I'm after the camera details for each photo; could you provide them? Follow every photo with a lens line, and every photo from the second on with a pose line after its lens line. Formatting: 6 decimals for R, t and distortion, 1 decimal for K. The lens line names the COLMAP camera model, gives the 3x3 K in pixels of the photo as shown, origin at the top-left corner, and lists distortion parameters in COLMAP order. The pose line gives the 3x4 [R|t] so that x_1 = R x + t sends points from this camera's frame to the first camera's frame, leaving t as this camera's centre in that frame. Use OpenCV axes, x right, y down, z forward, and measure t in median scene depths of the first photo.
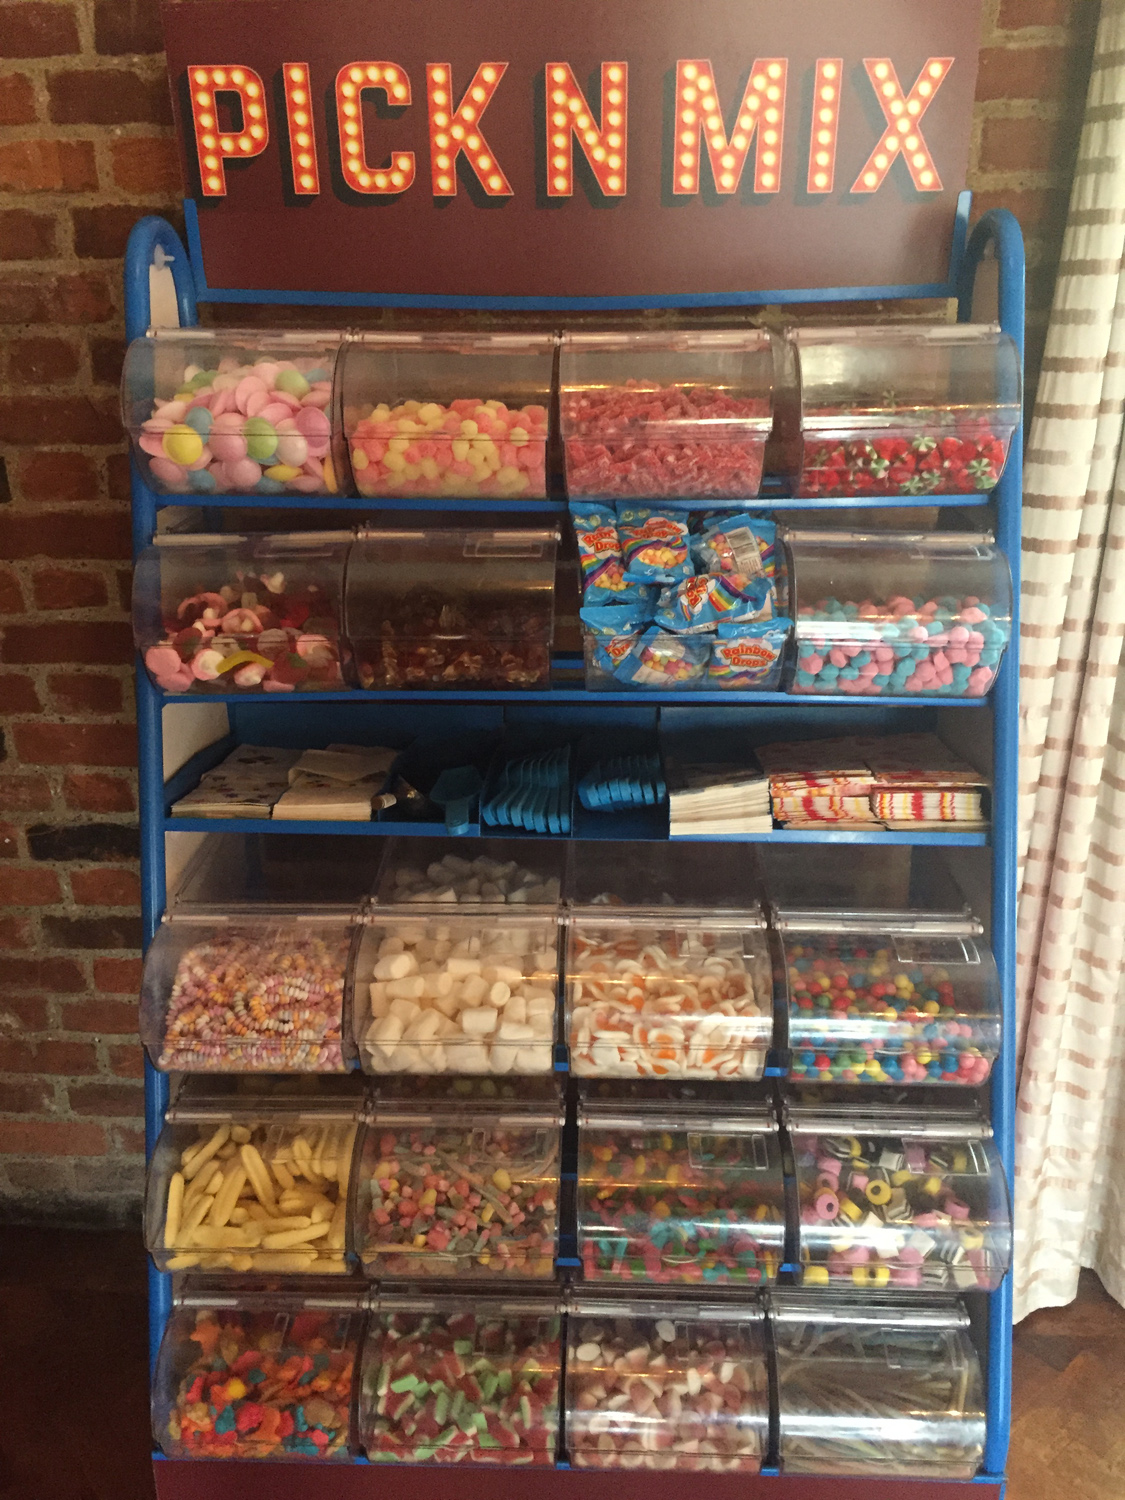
lens RADIAL K [[1264.6, 0, 558.4], [0, 1264.6, 746.1], [0, 0, 1]] dist [0.048724, -0.064947]
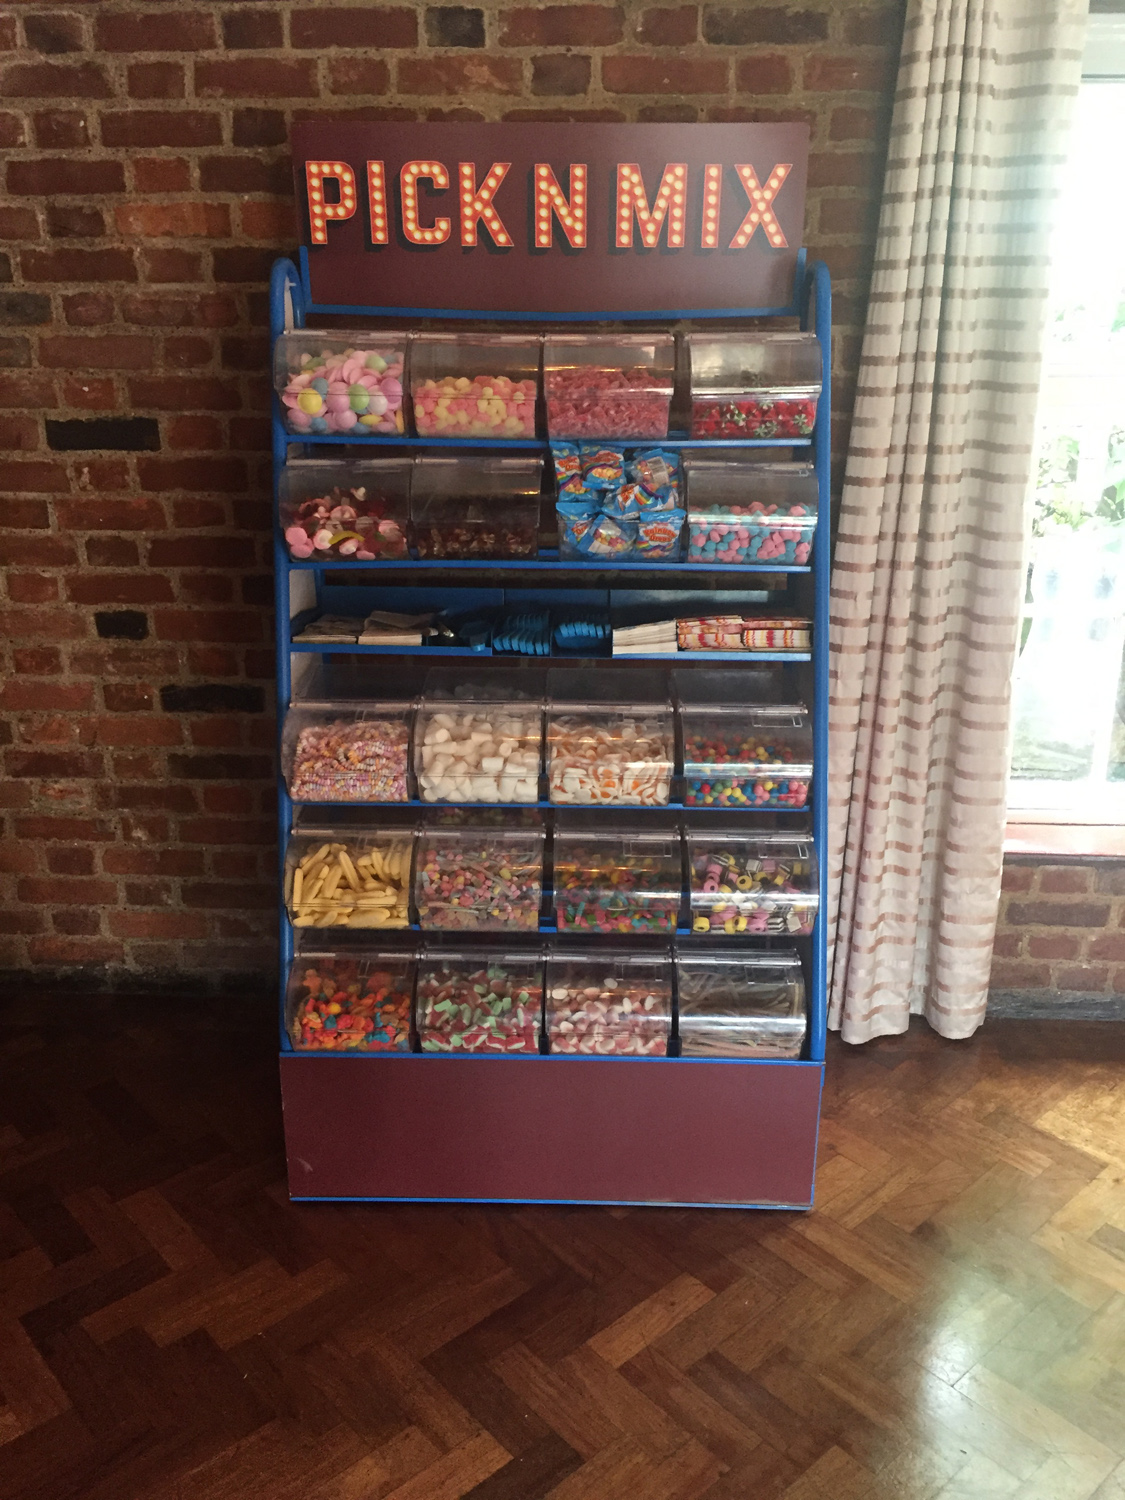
lens RADIAL K [[1264.6, 0, 568.5], [0, 1264.6, 757.5], [0, 0, 1]] dist [0.048724, -0.064947]
pose [[0.999618, 0.002266, 0.027548, -0.010025], [-0.002156, 0.999990, -0.004017, 0.204021], [-0.027557, 0.003957, 0.999612, -0.570491]]
